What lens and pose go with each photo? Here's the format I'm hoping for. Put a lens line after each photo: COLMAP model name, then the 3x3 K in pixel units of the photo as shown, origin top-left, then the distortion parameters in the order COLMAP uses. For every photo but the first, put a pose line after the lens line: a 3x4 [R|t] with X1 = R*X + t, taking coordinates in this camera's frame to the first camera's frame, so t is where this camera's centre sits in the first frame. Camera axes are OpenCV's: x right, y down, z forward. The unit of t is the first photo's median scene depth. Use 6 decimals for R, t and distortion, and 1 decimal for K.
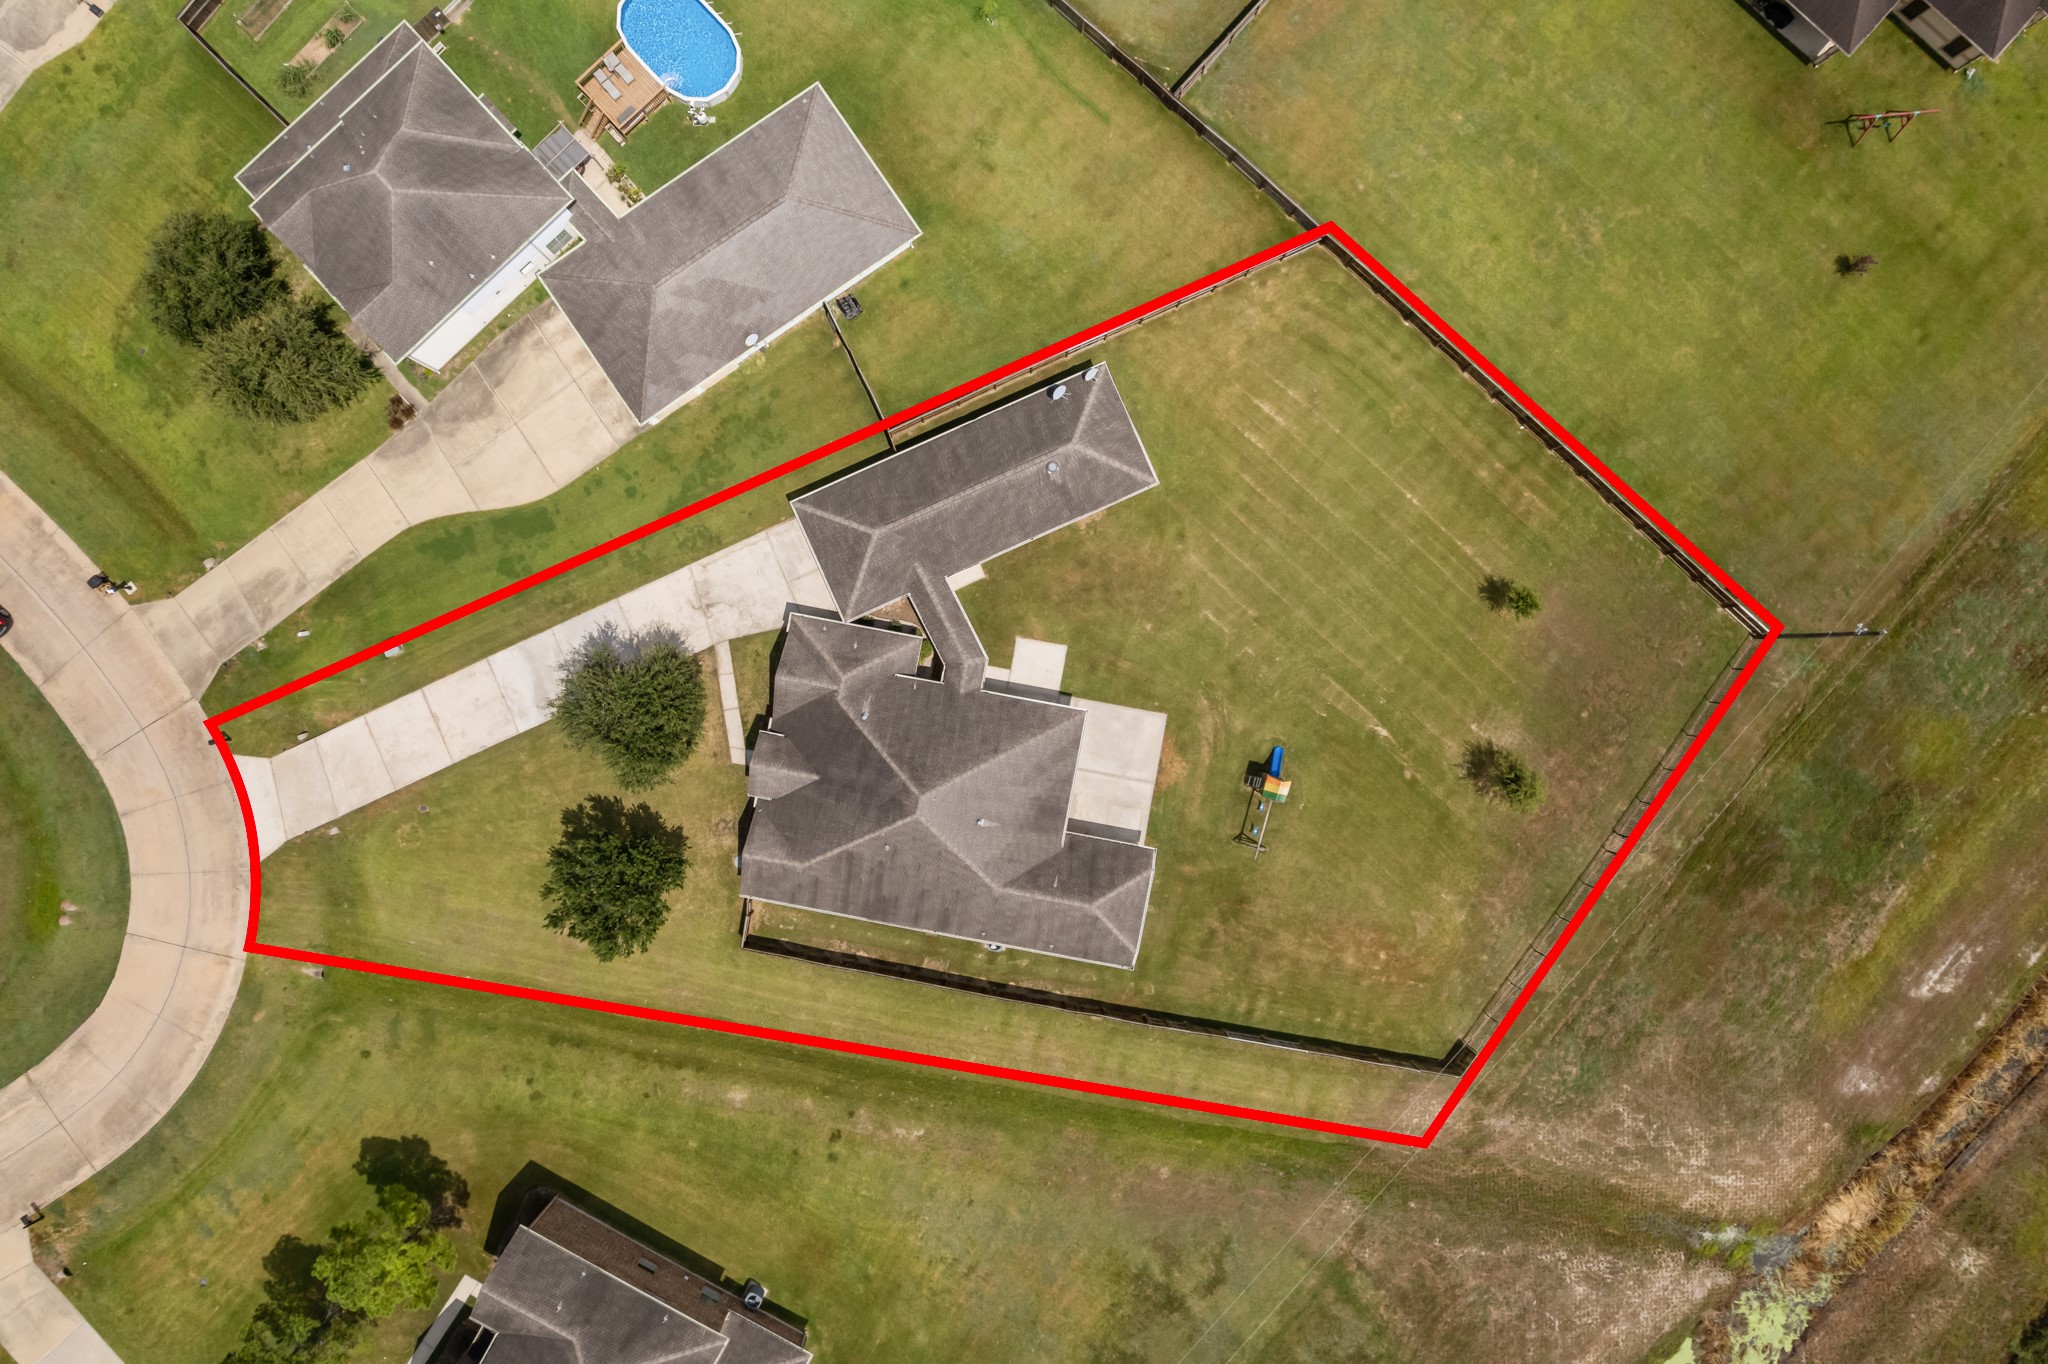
lens RADIAL K [[1305.5, 0, 1024.0], [0, 1305.5, 682.0], [0, 0, 1]] dist [-0.071912, 0.054296]
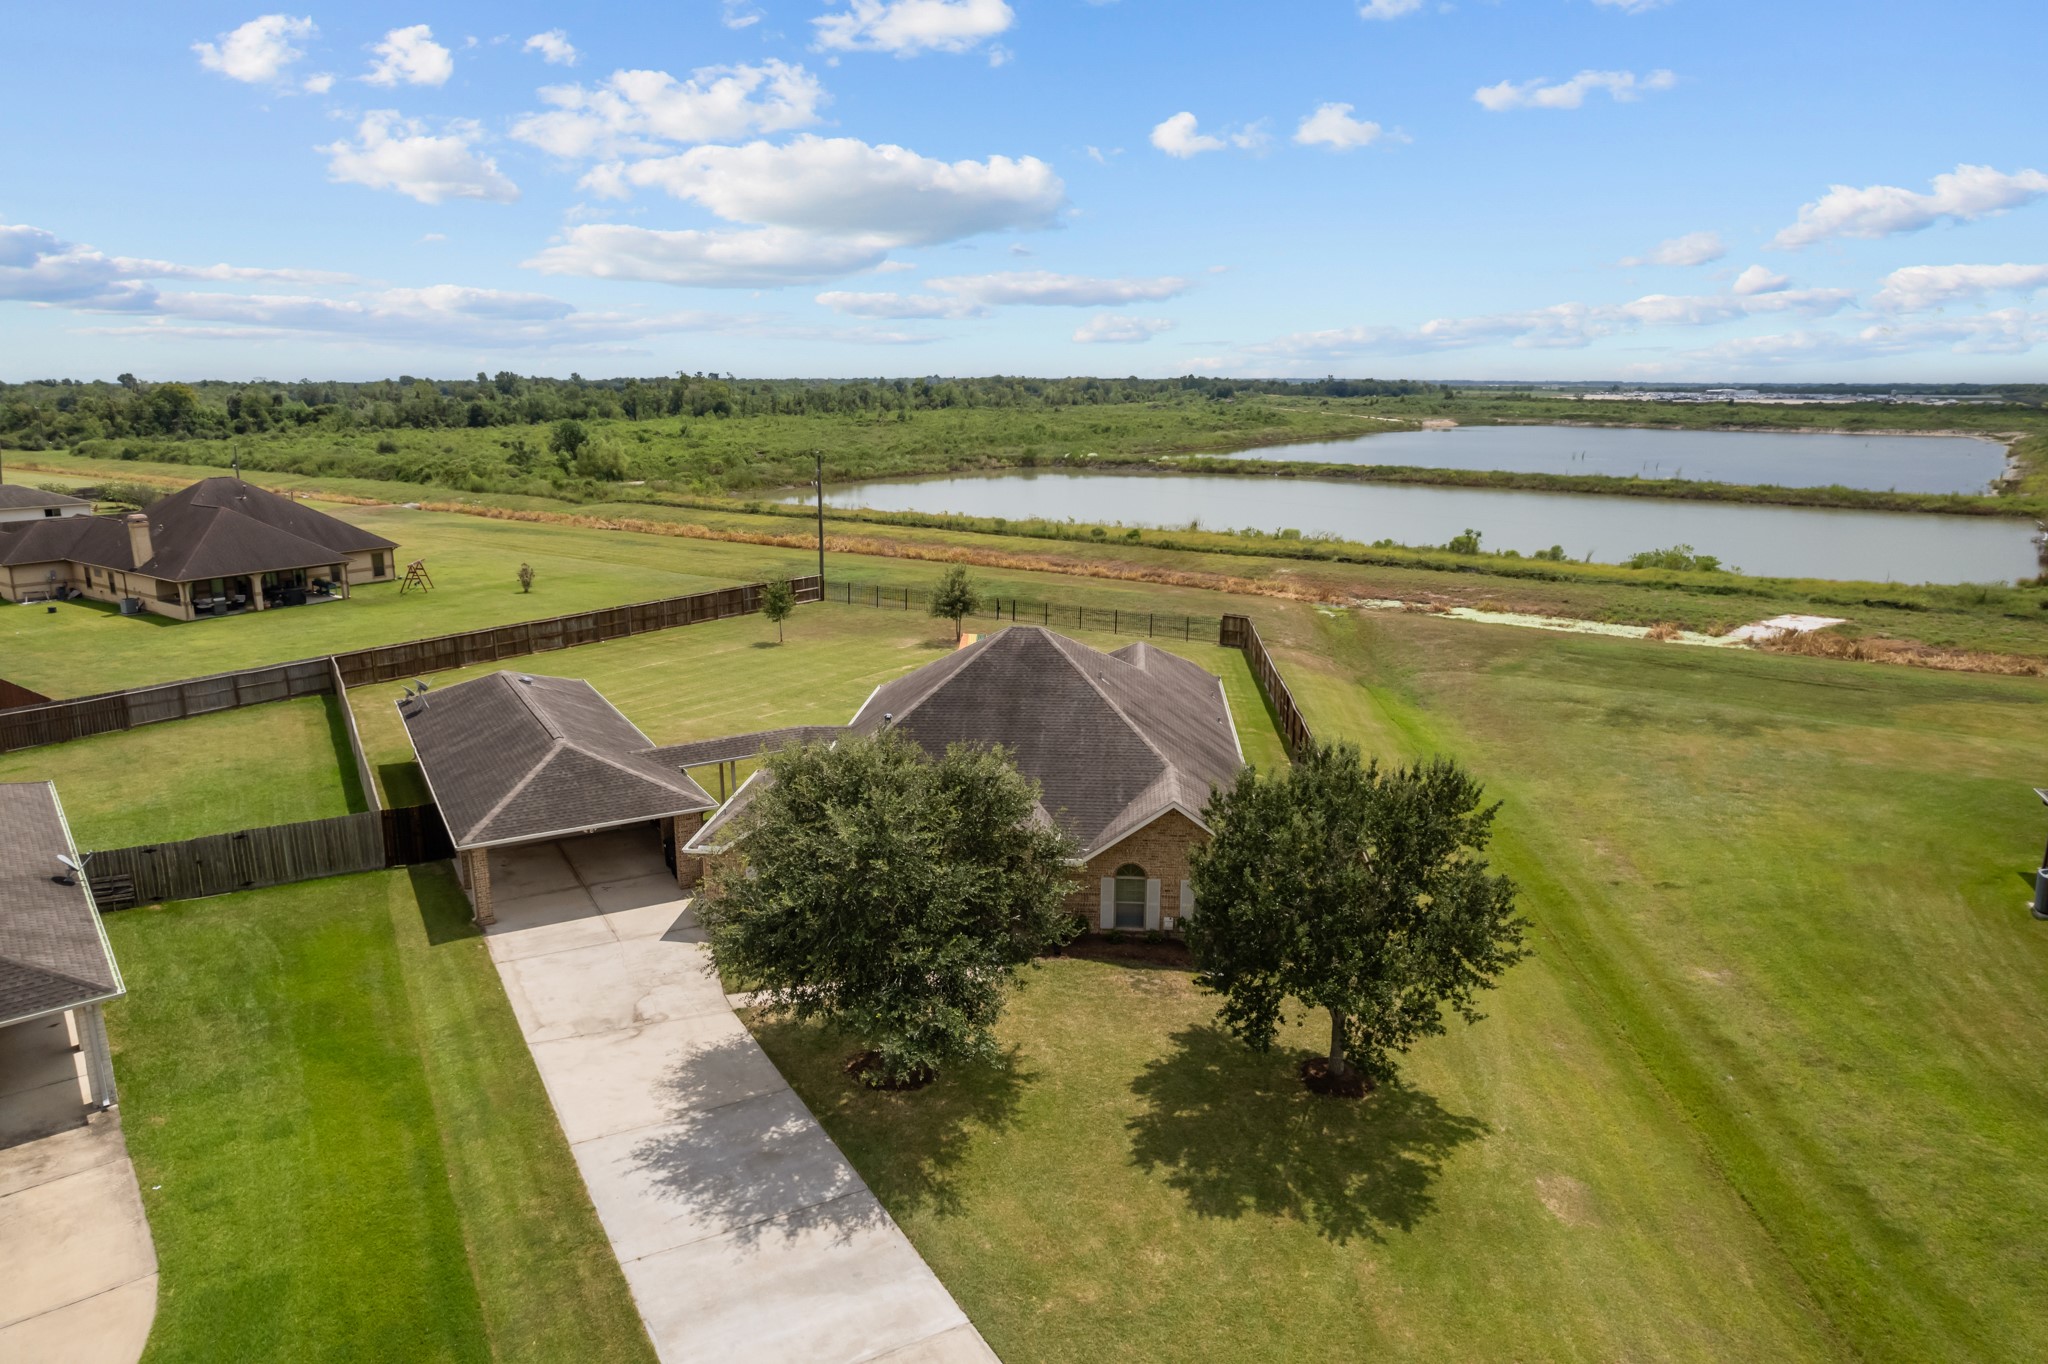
lens RADIAL K [[1305.5, 0, 1024.0], [0, 1305.5, 682.0], [0, 0, 1]] dist [-0.071912, 0.054296]
pose [[-0.101389, -0.237481, 0.966086, -0.634114], [0.994835, -0.028939, 0.097292, 0.028296], [0.004852, 0.970961, 0.239189, 0.793709]]
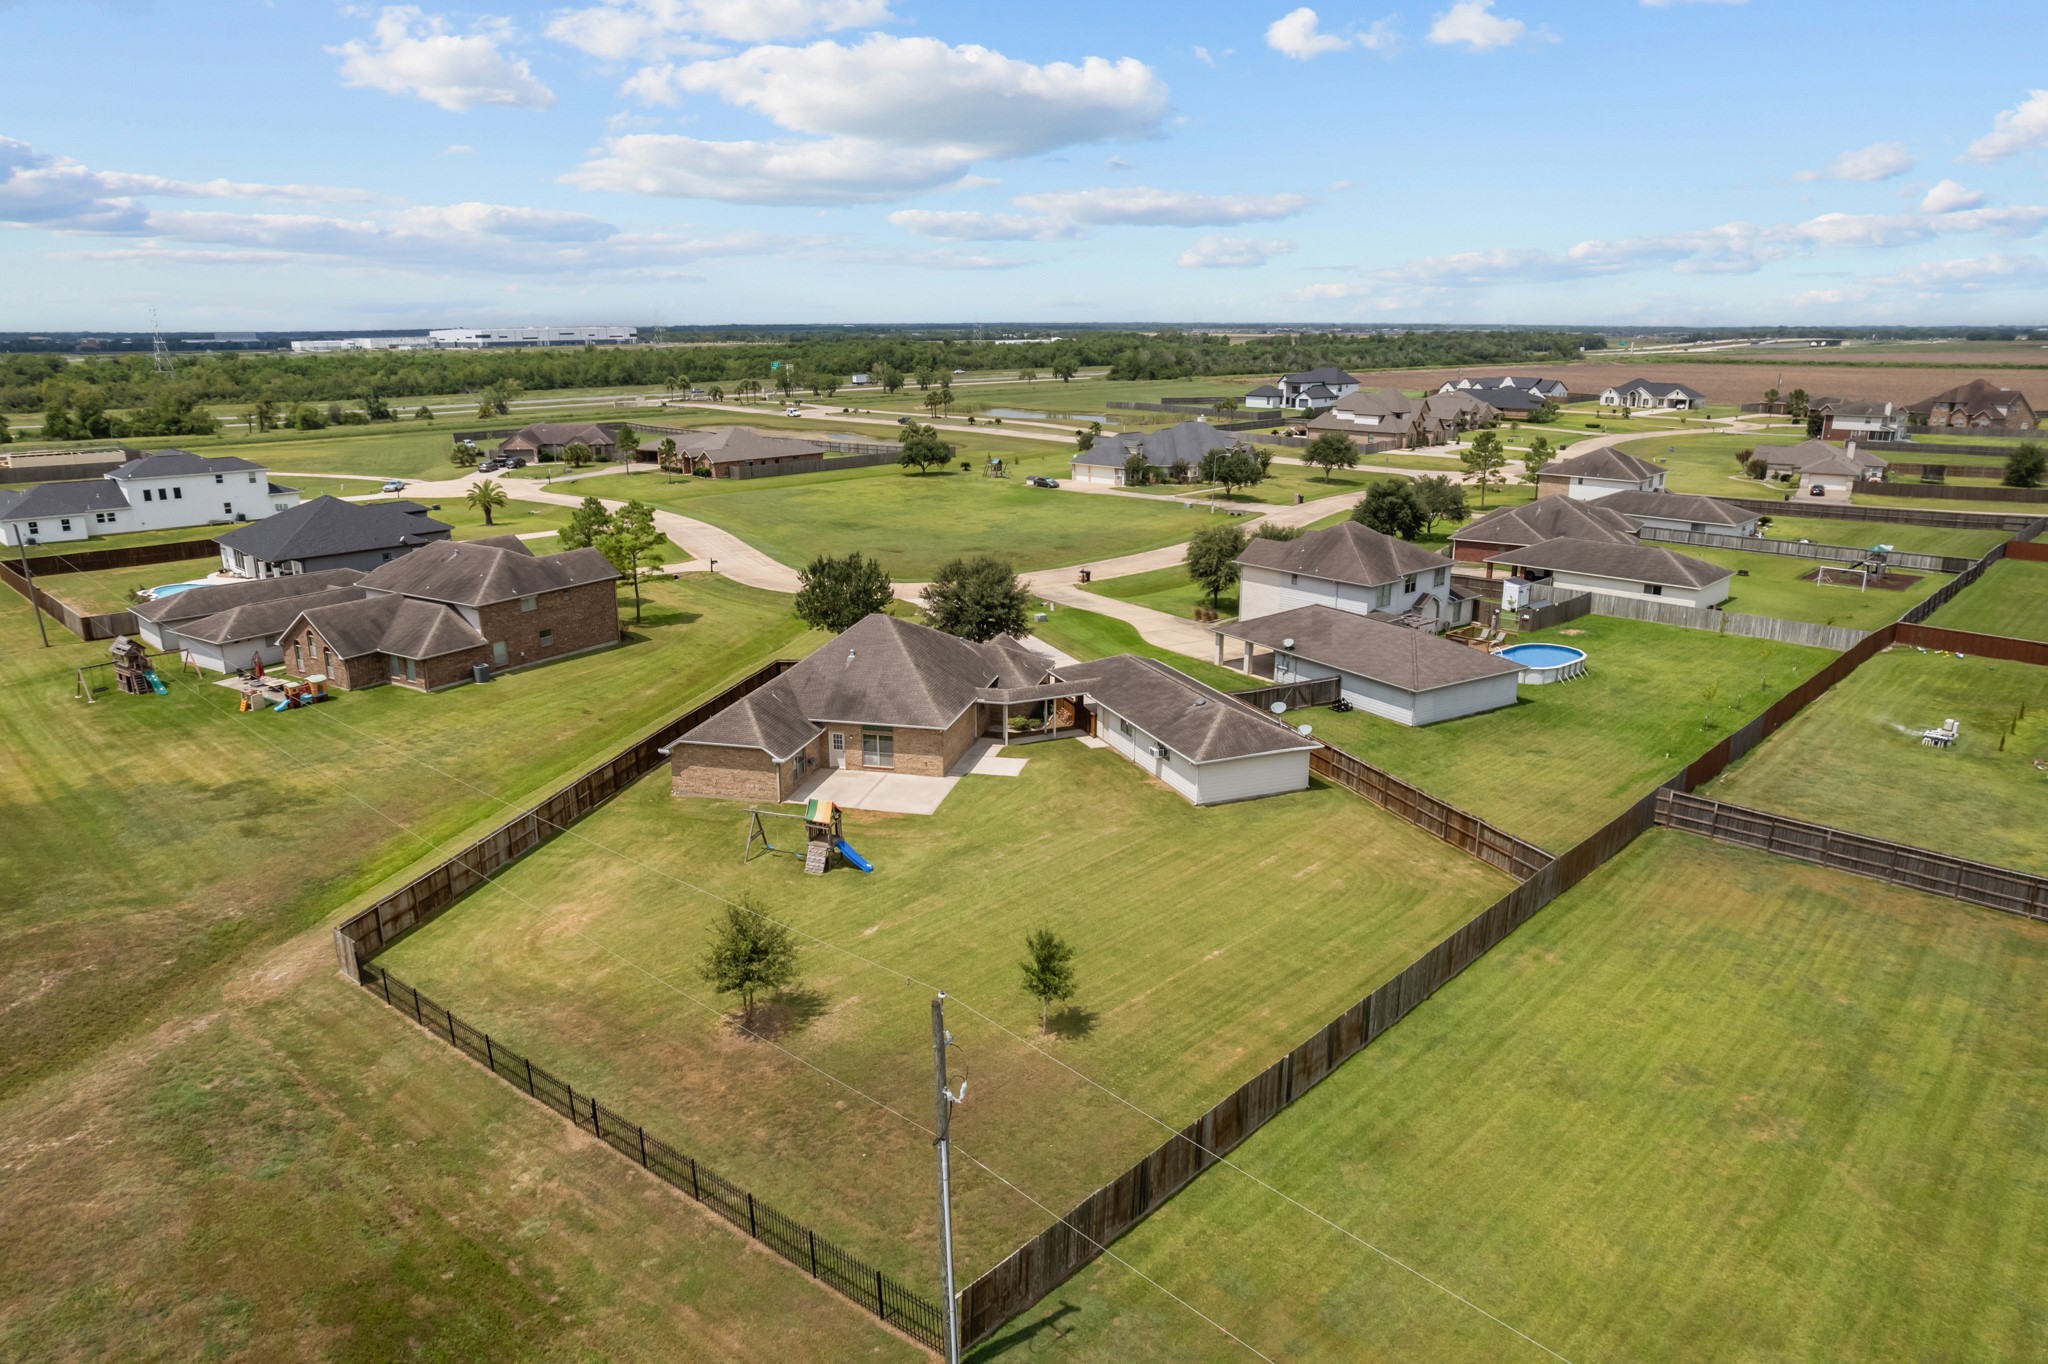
lens RADIAL K [[1305.5, 0, 1024.0], [0, 1305.5, 682.0], [0, 0, 1]] dist [-0.071912, 0.054296]
pose [[-0.045432, 0.262011, -0.963995, 0.912421], [-0.998961, -0.008549, 0.044756, -0.074309], [0.003485, 0.965027, 0.262127, 0.693432]]
